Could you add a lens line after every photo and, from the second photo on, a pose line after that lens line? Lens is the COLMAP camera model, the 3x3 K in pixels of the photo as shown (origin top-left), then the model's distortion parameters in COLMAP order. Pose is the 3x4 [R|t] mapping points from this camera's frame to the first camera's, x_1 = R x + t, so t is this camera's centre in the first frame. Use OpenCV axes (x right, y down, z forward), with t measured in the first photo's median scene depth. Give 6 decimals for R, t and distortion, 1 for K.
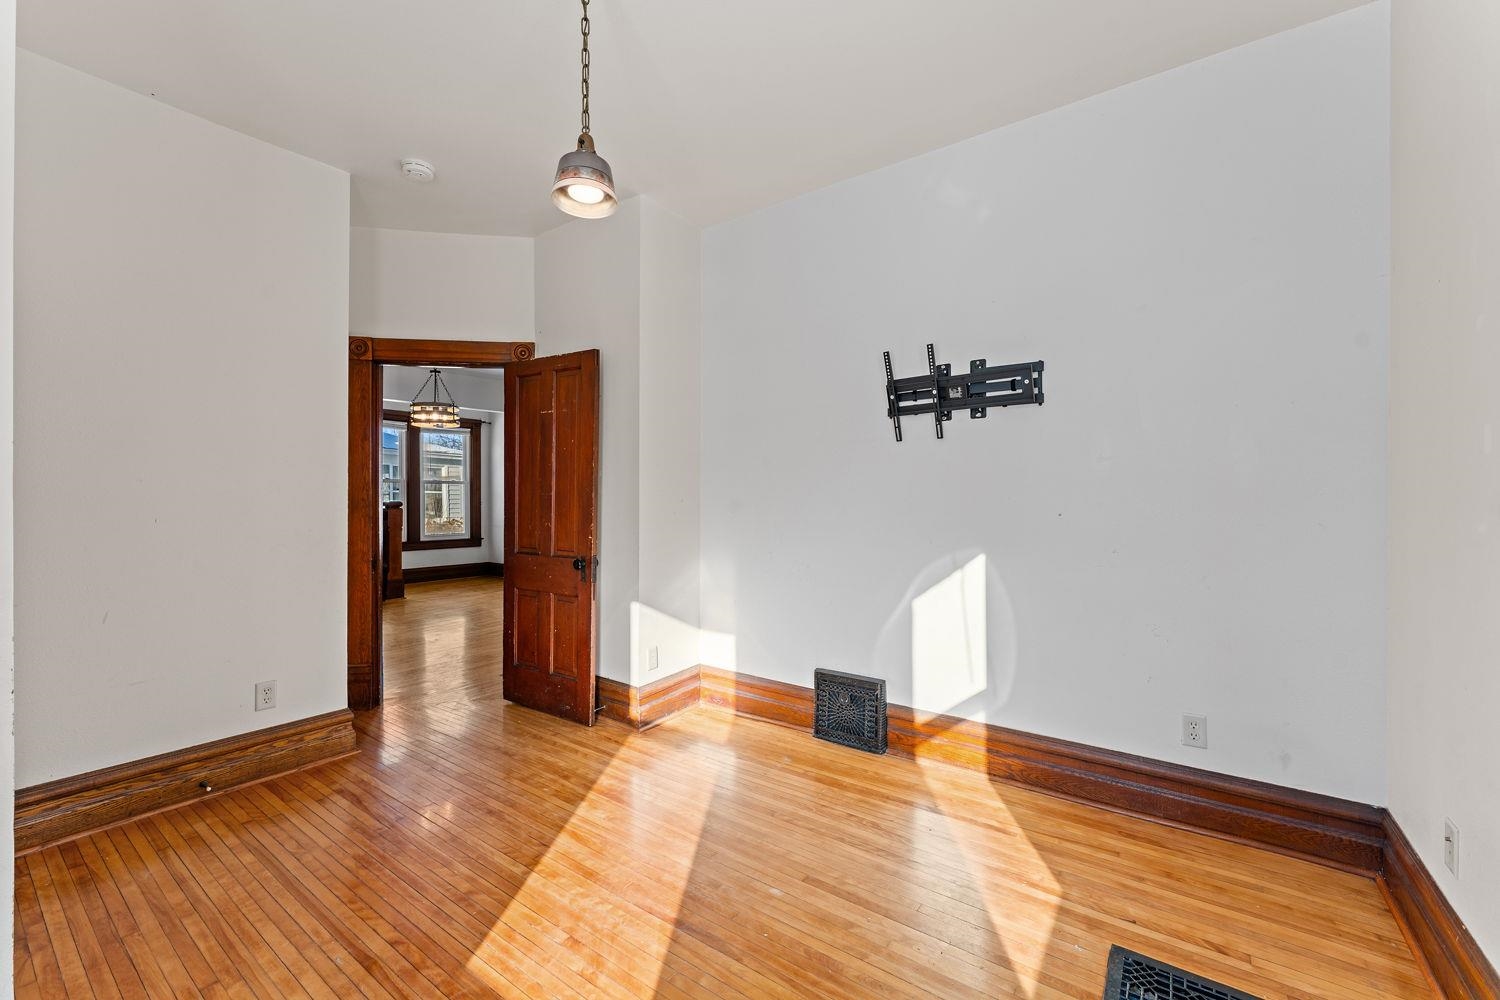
lens RADIAL K [[611.9, 0, 752.8], [0, 611.9, 496.5], [0, 0, 1]] dist [0.000470, -0.000159]
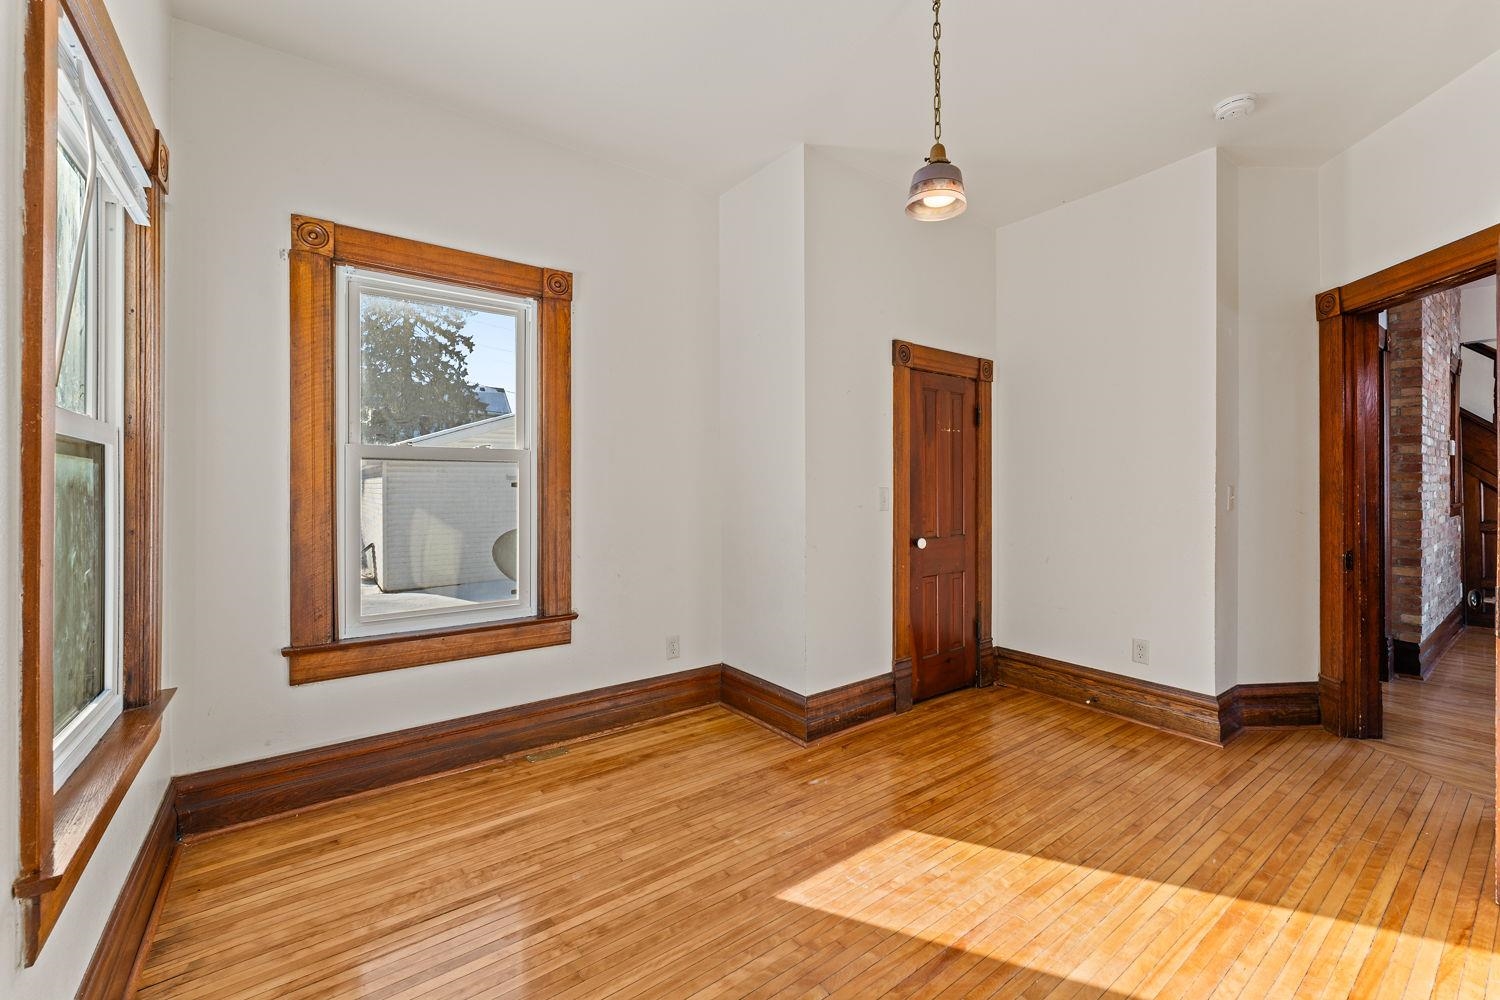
lens RADIAL K [[605.7, 0, 747.2], [0, 605.7, 488.9], [0, 0, 1]] dist [-0.000750, -0.000033]
pose [[-0.326660, -0.002400, -0.945139, 0.593906], [-0.001185, 0.999997, -0.002129, 0.022483], [0.945141, 0.000424, -0.326662, 0.741561]]
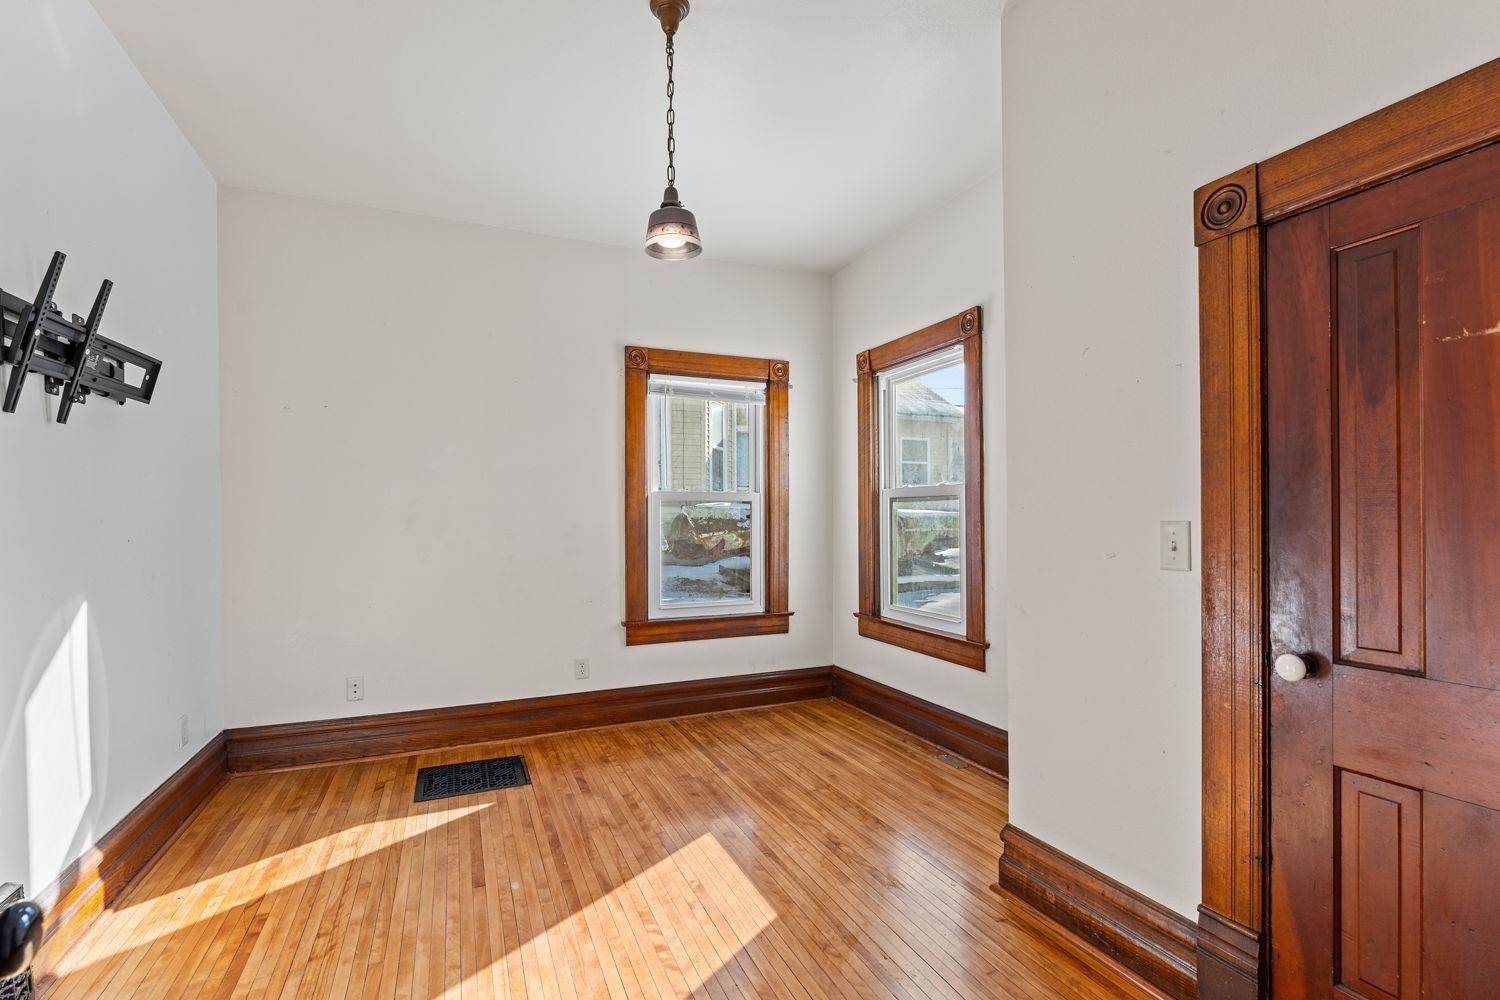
lens RADIAL K [[664.8, 0, 750.0], [0, 664.8, 529.1], [0, 0, 1]] dist [0.000474, 0.000041]
pose [[-0.855263, -0.003832, 0.518180, -0.720338], [0.010046, 0.999662, 0.023973, 0.002818], [-0.518097, 0.025709, -0.854935, 1.399609]]
